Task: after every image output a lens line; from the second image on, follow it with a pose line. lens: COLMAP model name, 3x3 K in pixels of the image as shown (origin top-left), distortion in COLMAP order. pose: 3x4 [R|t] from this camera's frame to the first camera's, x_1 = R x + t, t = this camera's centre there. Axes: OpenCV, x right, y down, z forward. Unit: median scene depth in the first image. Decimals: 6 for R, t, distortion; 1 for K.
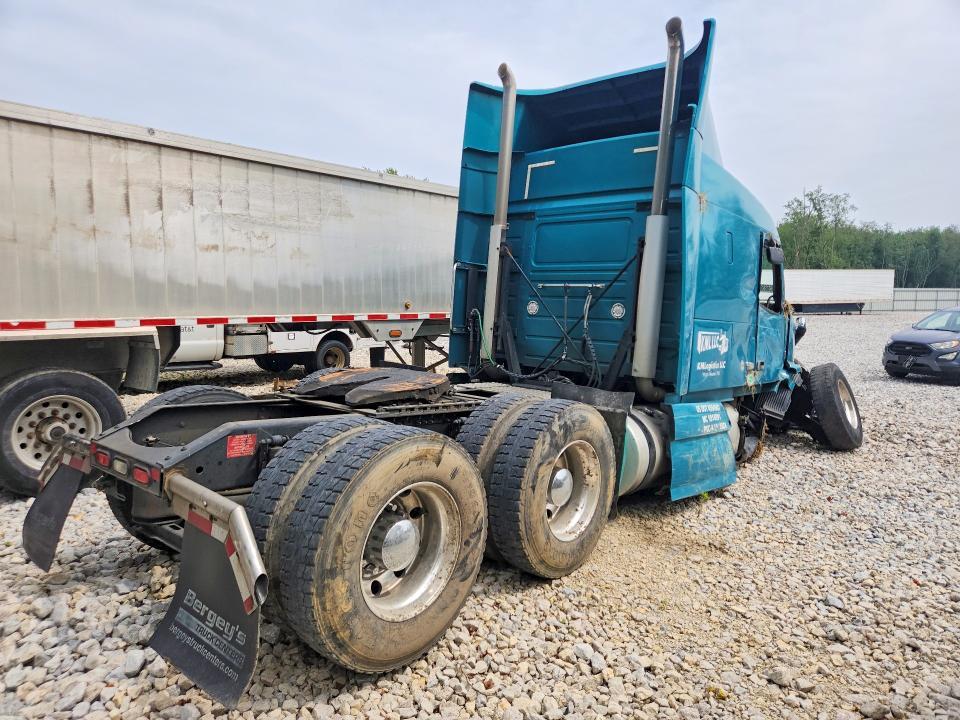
lens RADIAL K [[777.4, 0, 480.0], [0, 777.4, 360.0], [0, 0, 1]] dist [0.134465, -0.003115]
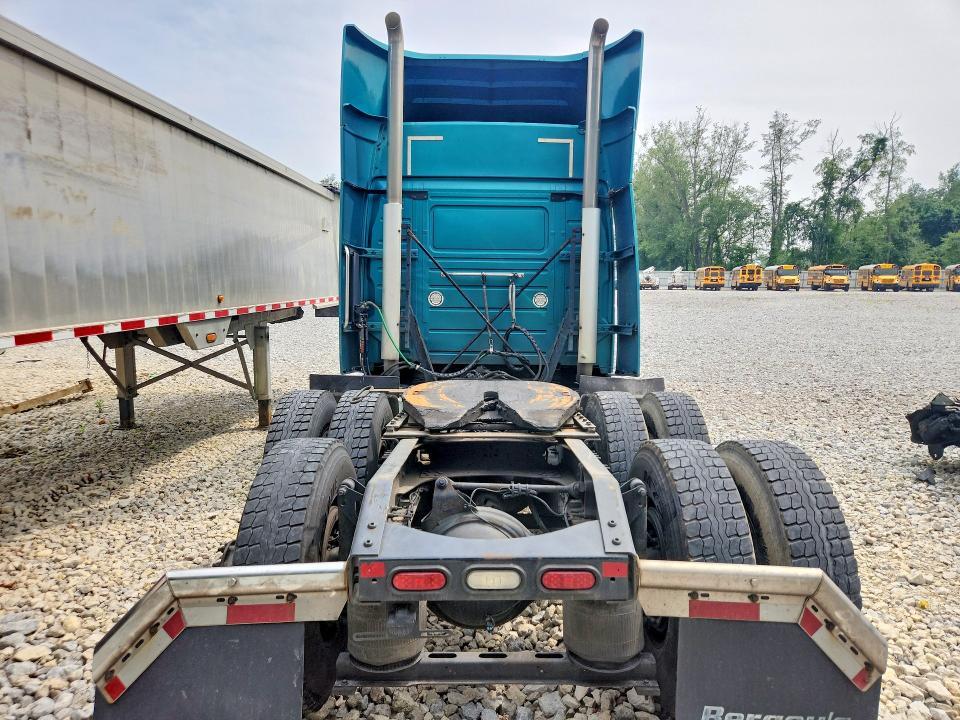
lens RADIAL K [[777.4, 0, 480.0], [0, 777.4, 360.0], [0, 0, 1]] dist [0.134465, -0.003115]
pose [[0.670342, -0.090911, 0.736463, -0.564970], [0.065428, 0.995843, 0.063376, -0.049644], [-0.739162, 0.005701, 0.673503, 0.349876]]
